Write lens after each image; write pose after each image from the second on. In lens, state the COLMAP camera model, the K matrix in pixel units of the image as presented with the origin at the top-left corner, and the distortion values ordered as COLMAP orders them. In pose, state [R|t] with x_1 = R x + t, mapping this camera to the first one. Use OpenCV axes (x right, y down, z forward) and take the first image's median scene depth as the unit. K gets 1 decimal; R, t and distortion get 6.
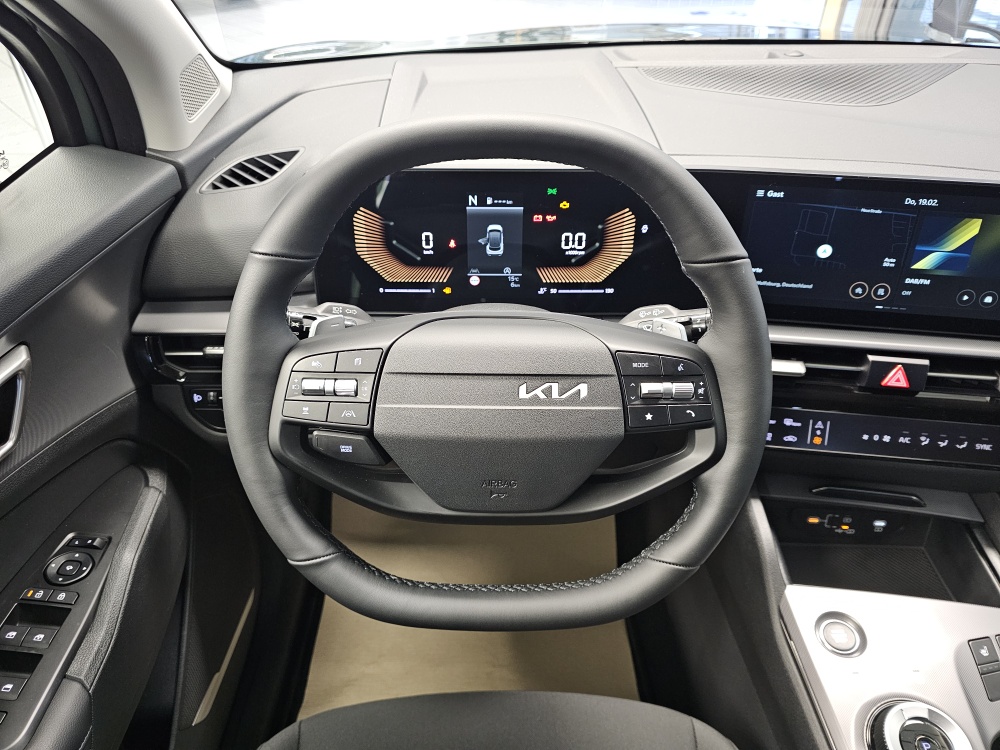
lens RADIAL K [[686.5, 0, 500.3], [0, 686.5, 380.6], [0, 0, 1]] dist [0.015925, -0.014955]
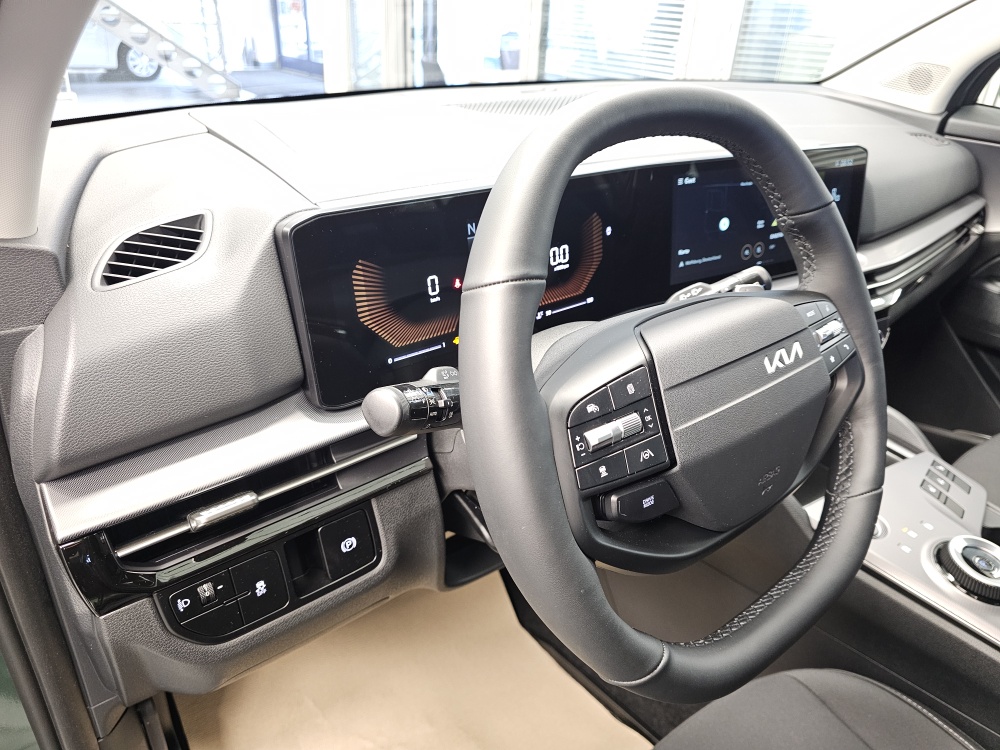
lens RADIAL K [[686.5, 0, 500.2], [0, 686.5, 380.0], [0, 0, 1]] dist [0.015925, -0.014955]
pose [[0.770094, -0.280121, 0.573139, -0.545388], [0.354651, 0.934792, -0.019645, -0.052744], [-0.530263, 0.218393, 0.819223, 0.304533]]
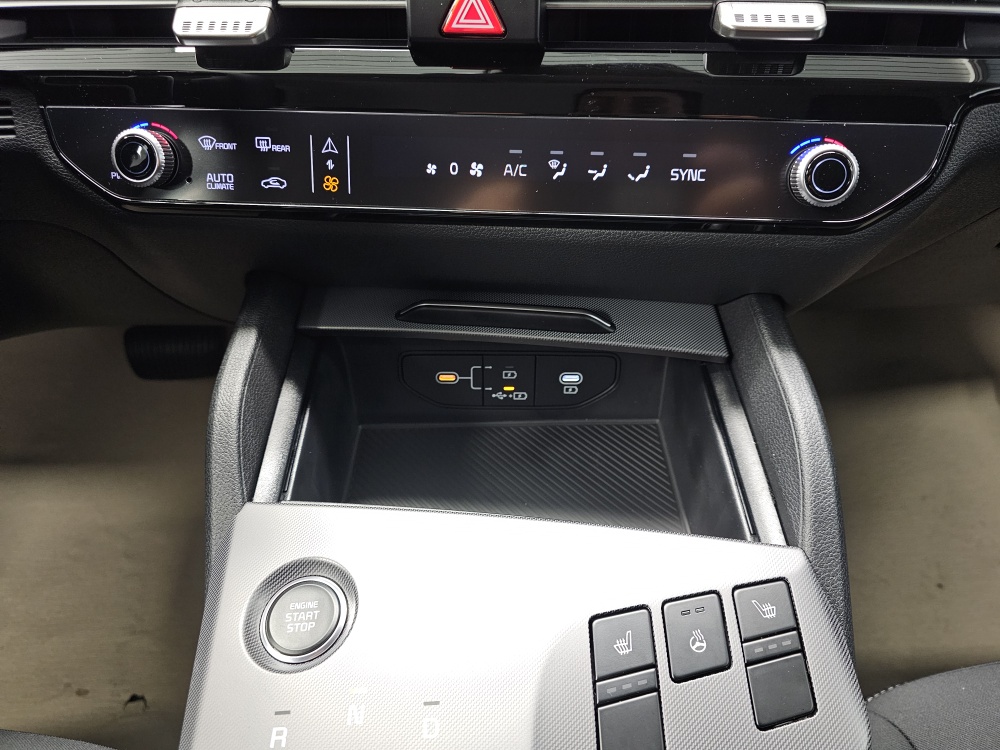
lens RADIAL K [[686.5, 0, 498.4], [0, 686.5, 368.4], [0, 0, 1]] dist [0.015925, -0.014955]
pose [[0.999006, -0.043158, 0.011121, 0.575102], [0.041913, 0.994616, 0.094772, 0.173255], [-0.015152, -0.094211, 0.995437, 0.558489]]
